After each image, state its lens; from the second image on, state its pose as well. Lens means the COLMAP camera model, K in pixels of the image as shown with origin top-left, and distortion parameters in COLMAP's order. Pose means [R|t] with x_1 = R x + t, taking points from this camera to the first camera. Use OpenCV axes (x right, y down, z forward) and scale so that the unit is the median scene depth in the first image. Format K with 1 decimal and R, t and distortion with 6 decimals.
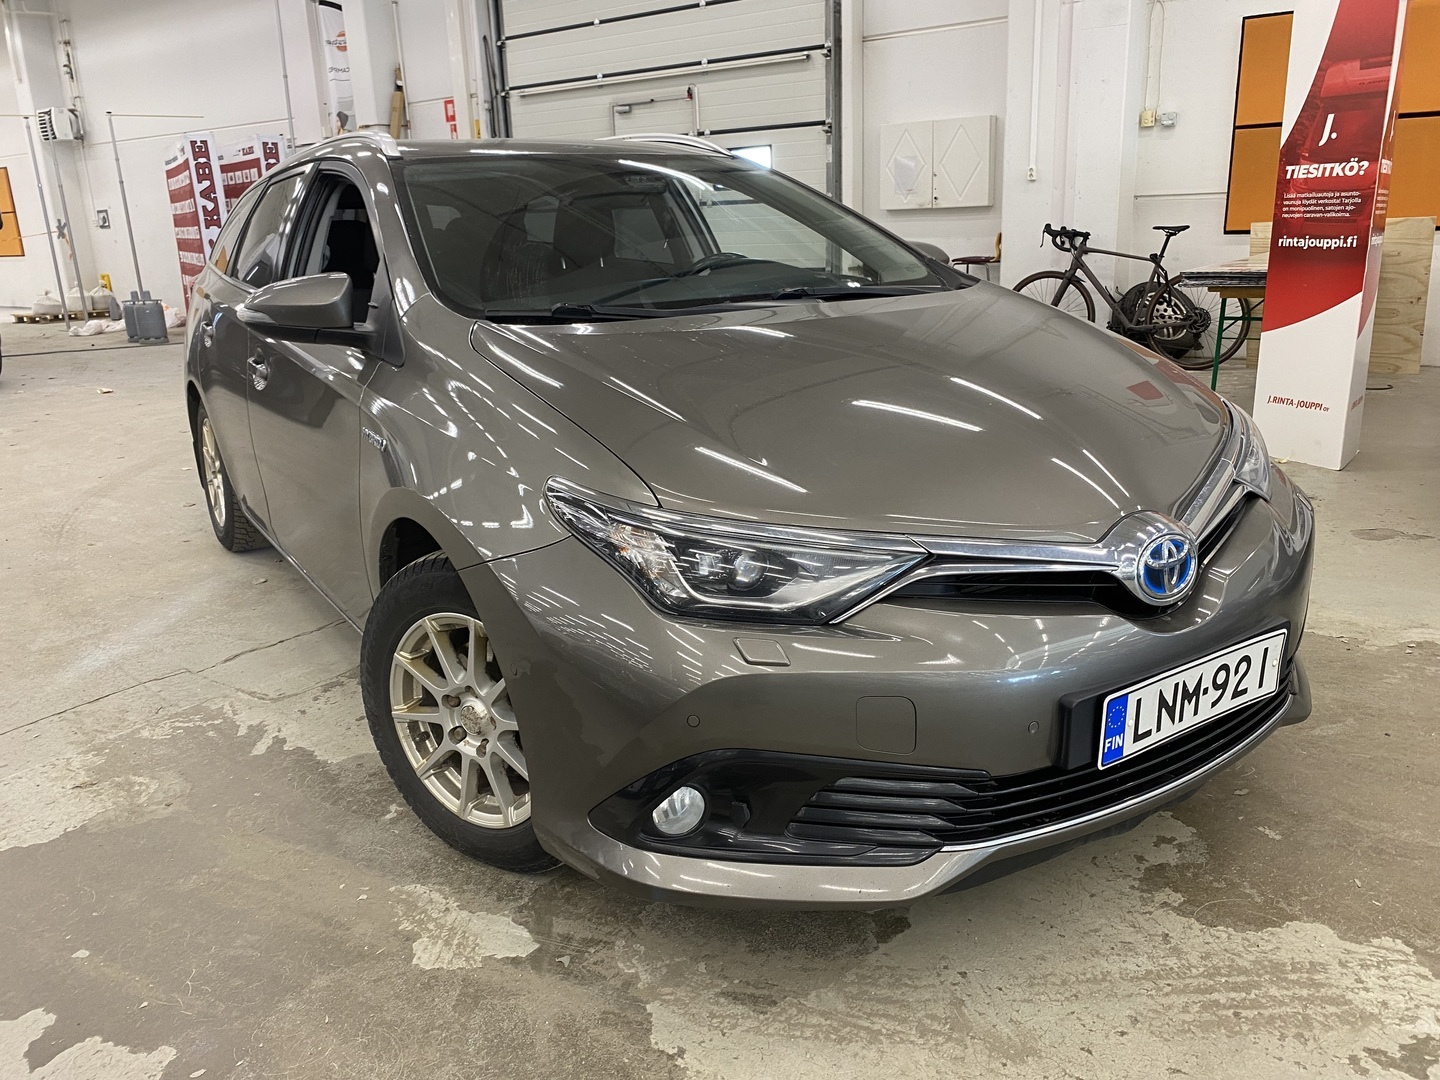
lens RADIAL K [[1119.3, 0, 720.3], [0, 1119.3, 542.0], [0, 0, 1]] dist [0.013354, -0.001286]
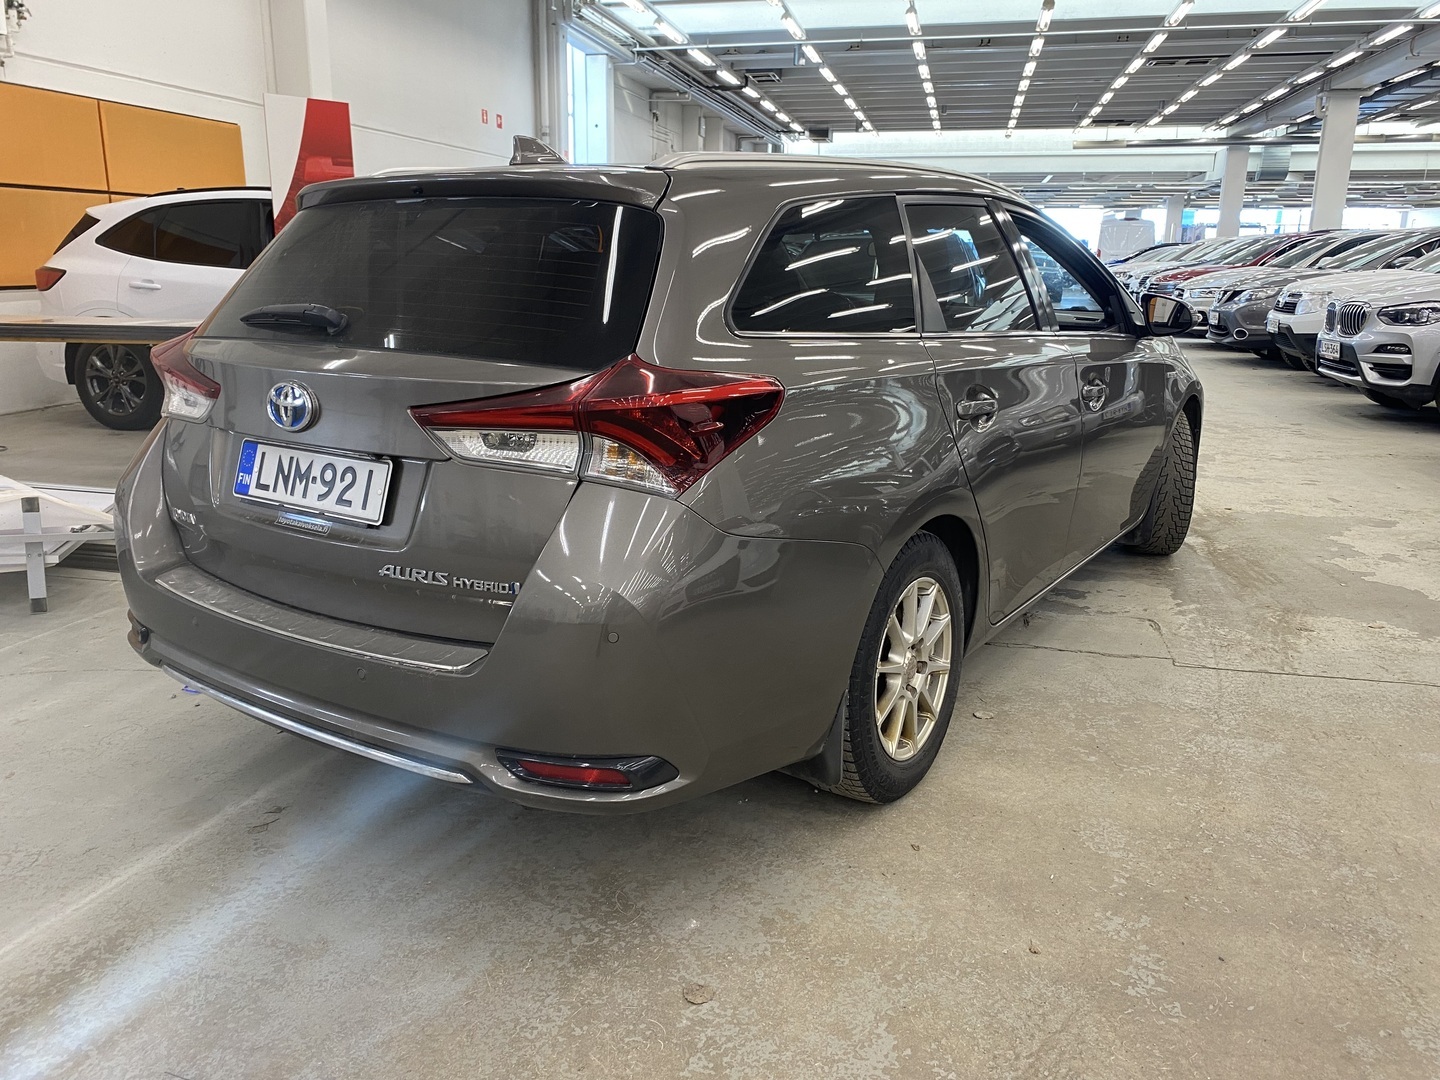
lens RADIAL K [[1119.3, 0, 719.5], [0, 1119.3, 541.5], [0, 0, 1]] dist [0.013354, -0.001286]
pose [[-0.408845, -0.197480, 0.890981, -2.009237], [0.266553, 0.907893, 0.323542, -0.747312], [-0.872809, 0.369772, -0.318549, 2.733936]]
